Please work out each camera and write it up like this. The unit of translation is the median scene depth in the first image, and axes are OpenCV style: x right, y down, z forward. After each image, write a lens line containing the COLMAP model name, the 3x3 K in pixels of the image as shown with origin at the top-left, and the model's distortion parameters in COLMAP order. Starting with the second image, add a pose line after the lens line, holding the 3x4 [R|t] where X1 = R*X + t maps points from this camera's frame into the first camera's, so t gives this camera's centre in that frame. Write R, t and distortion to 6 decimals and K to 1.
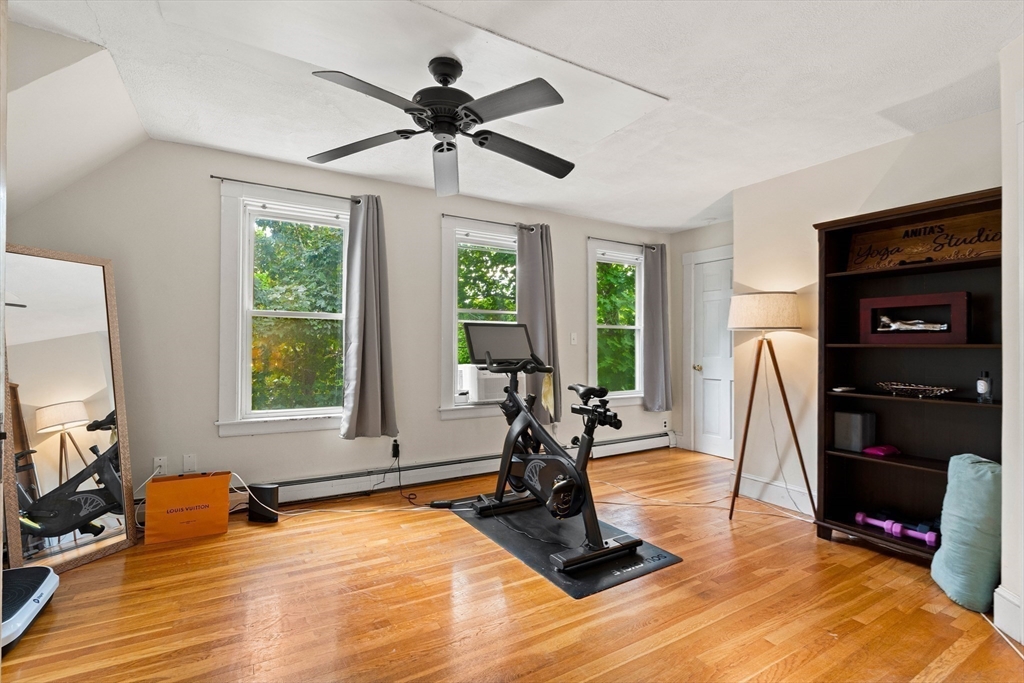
lens RADIAL K [[470.1, 0, 512.0], [0, 470.1, 341.5], [0, 0, 1]] dist [-0.000212, 0.000973]
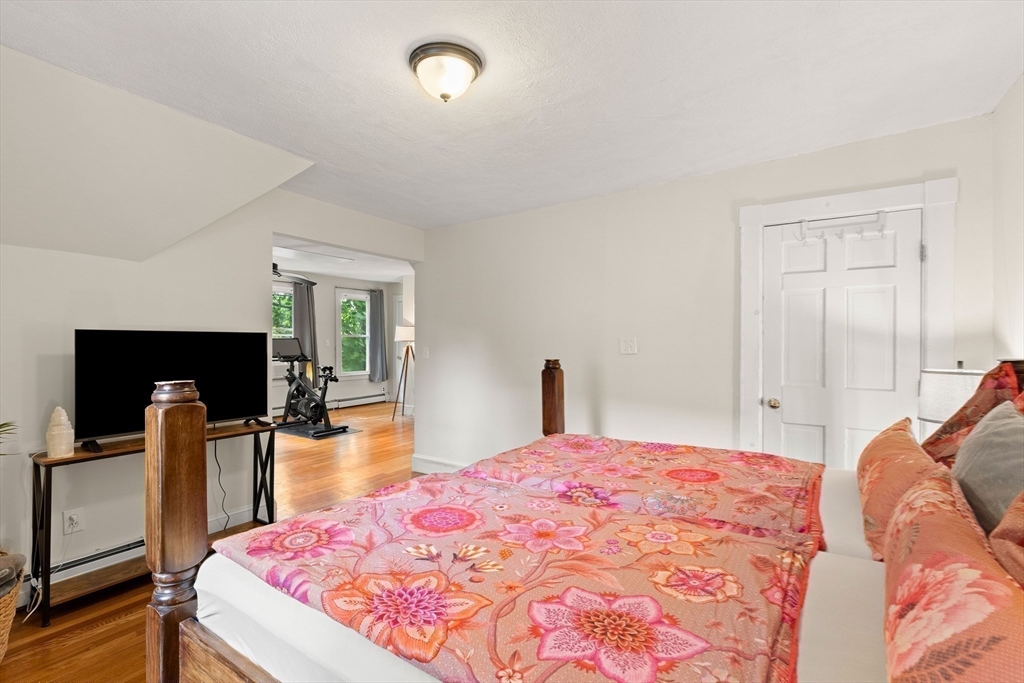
lens RADIAL K [[470.1, 0, 512.0], [0, 470.1, 341.5], [0, 0, 1]] dist [-0.000212, 0.000973]
pose [[0.899022, -0.003388, 0.437890, -0.031859], [-0.005785, 0.999791, 0.019613, -0.071687], [-0.437865, -0.020166, 0.898815, -1.321027]]
